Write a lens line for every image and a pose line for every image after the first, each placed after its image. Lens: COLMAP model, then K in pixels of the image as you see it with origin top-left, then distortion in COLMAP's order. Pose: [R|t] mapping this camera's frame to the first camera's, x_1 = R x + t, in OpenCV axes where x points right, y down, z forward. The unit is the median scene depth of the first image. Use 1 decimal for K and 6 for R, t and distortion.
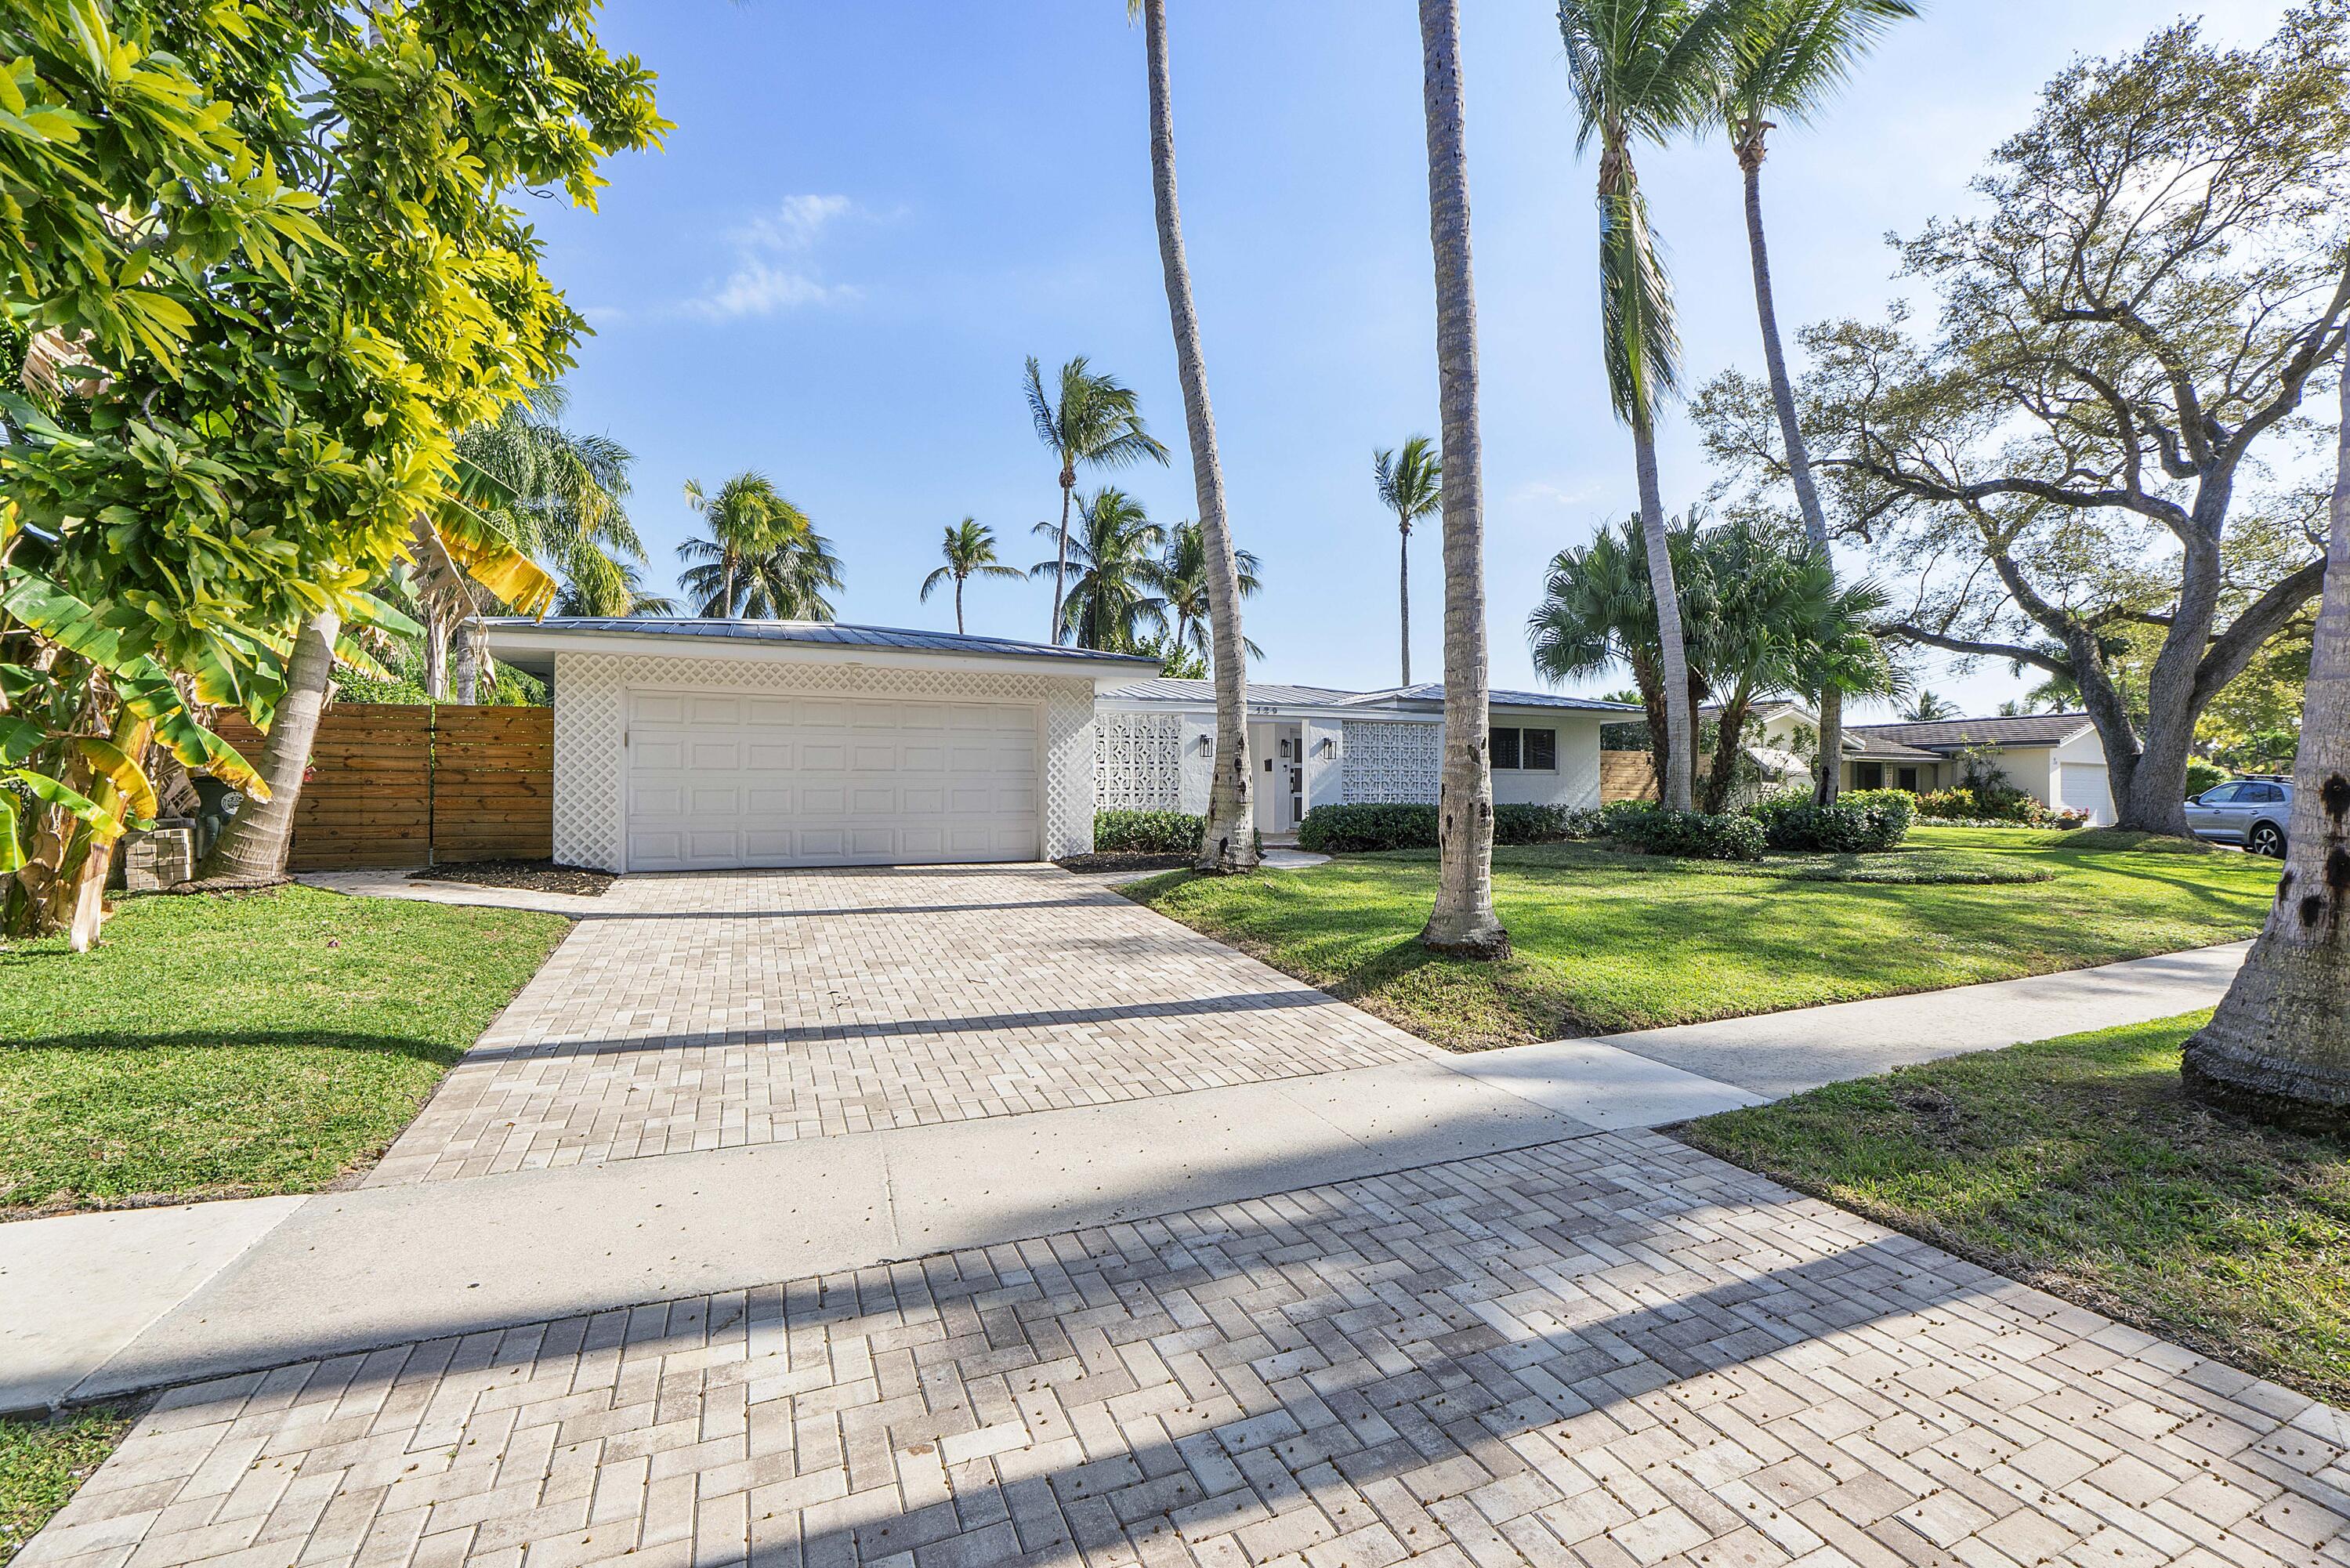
lens RADIAL K [[999.3, 0, 1167.4], [0, 999.3, 784.5], [0, 0, 1]] dist [-0.003457, -0.001046]
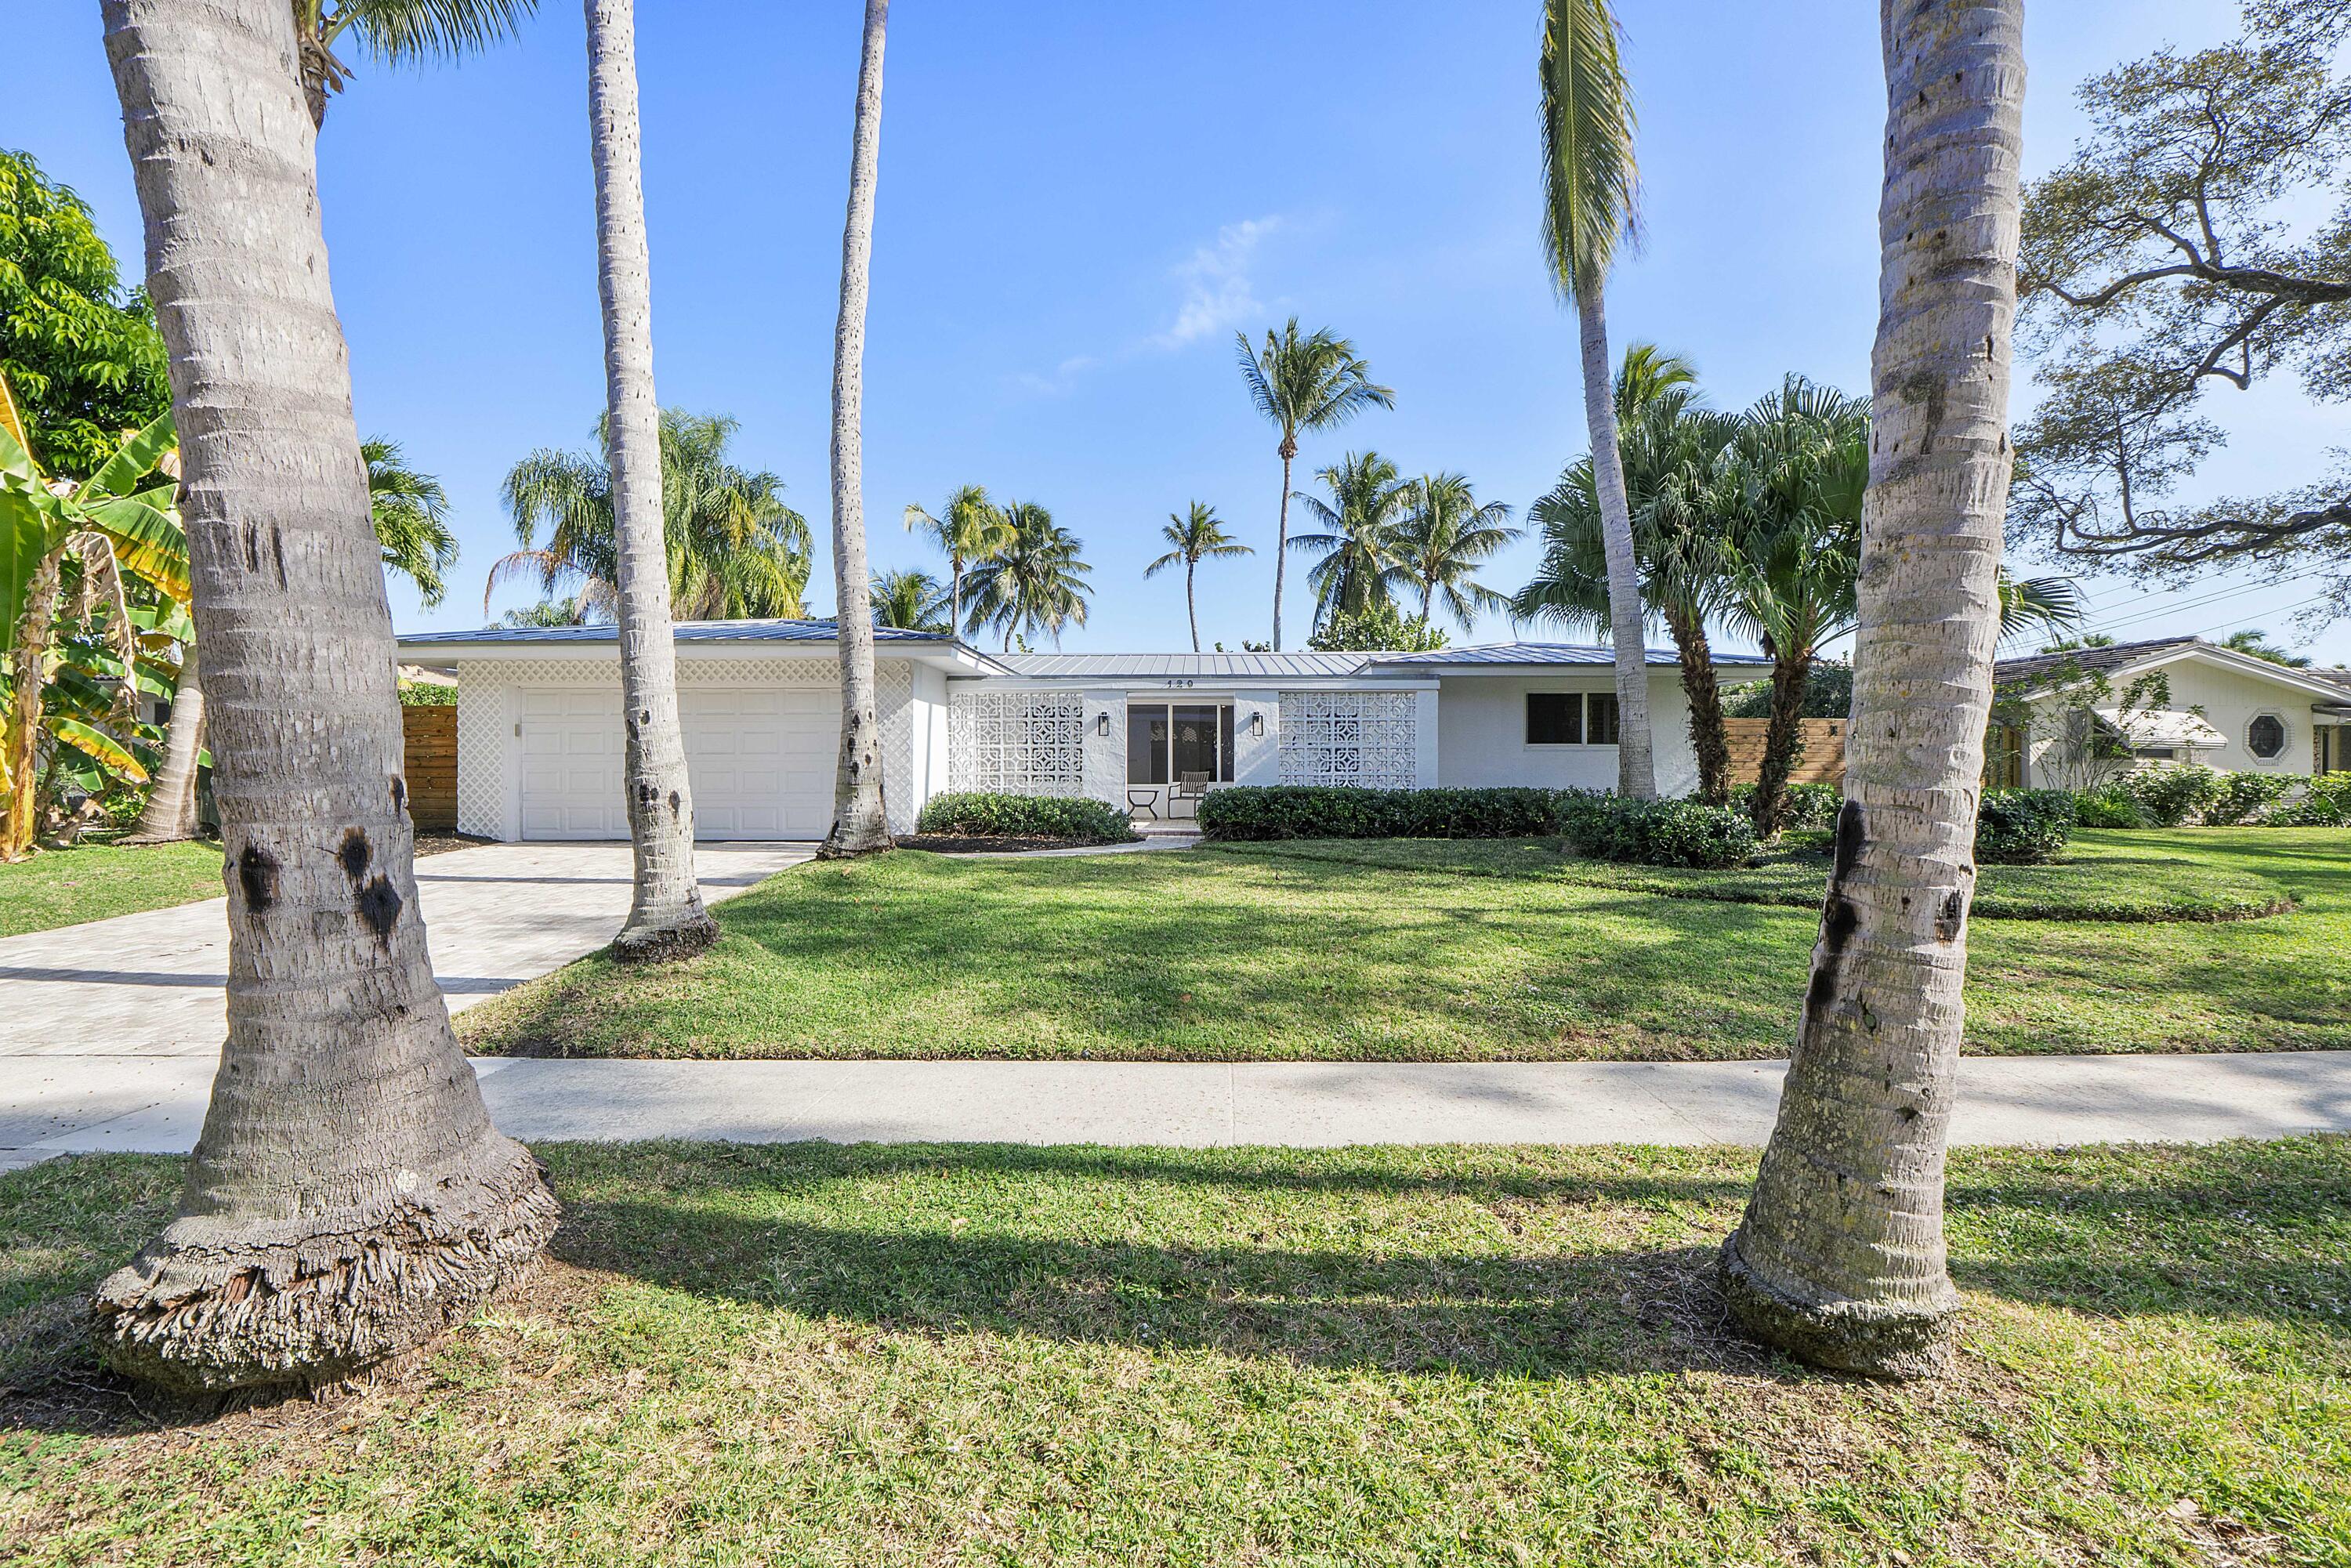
lens RADIAL K [[999.7, 0, 1173.3], [0, 999.7, 779.5], [0, 0, 1]] dist [-0.003457, -0.001046]
pose [[0.908479, 0.001441, -0.417928, 0.455673], [0.004395, 0.999906, 0.013002, 0.001338], [0.417907, -0.013649, 0.908387, 0.159344]]
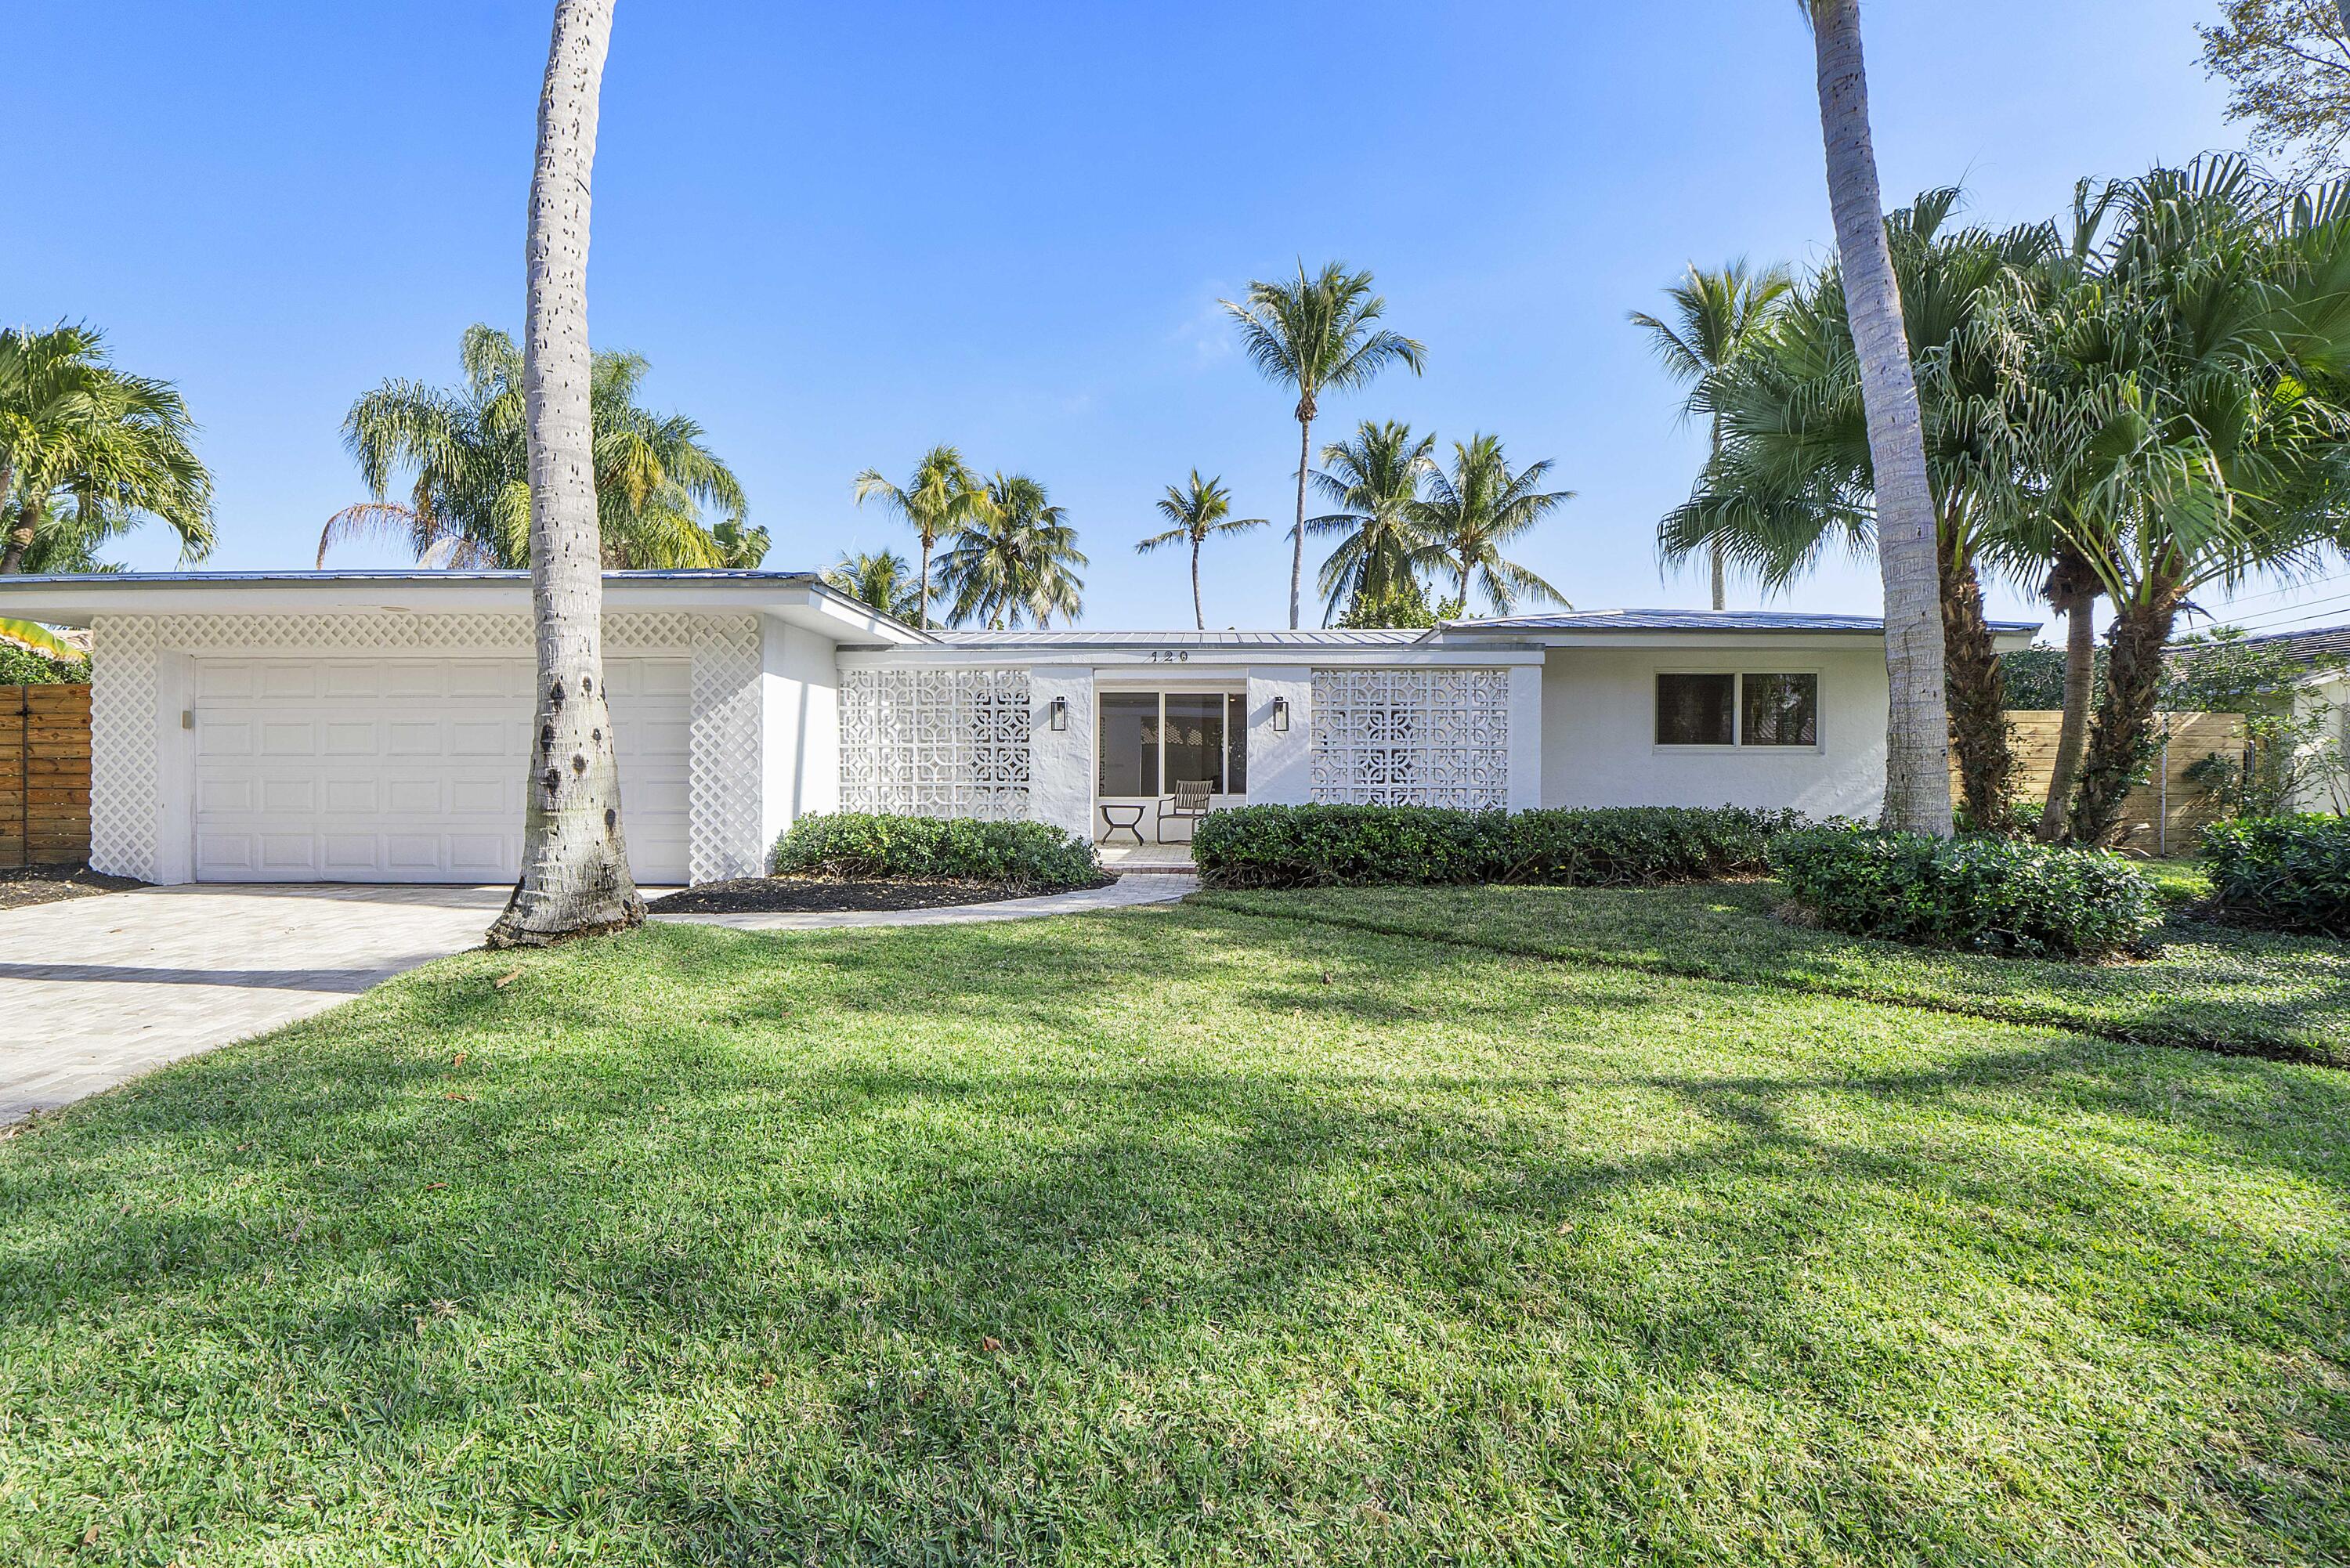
lens RADIAL K [[999.2, 0, 1177.0], [0, 999.2, 776.5], [0, 0, 1]] dist [-0.003457, -0.001046]
pose [[0.906536, 0.001185, -0.422127, 0.357422], [0.001507, 0.999981, 0.006045, -0.001347], [0.422126, -0.006117, 0.906517, 0.406221]]
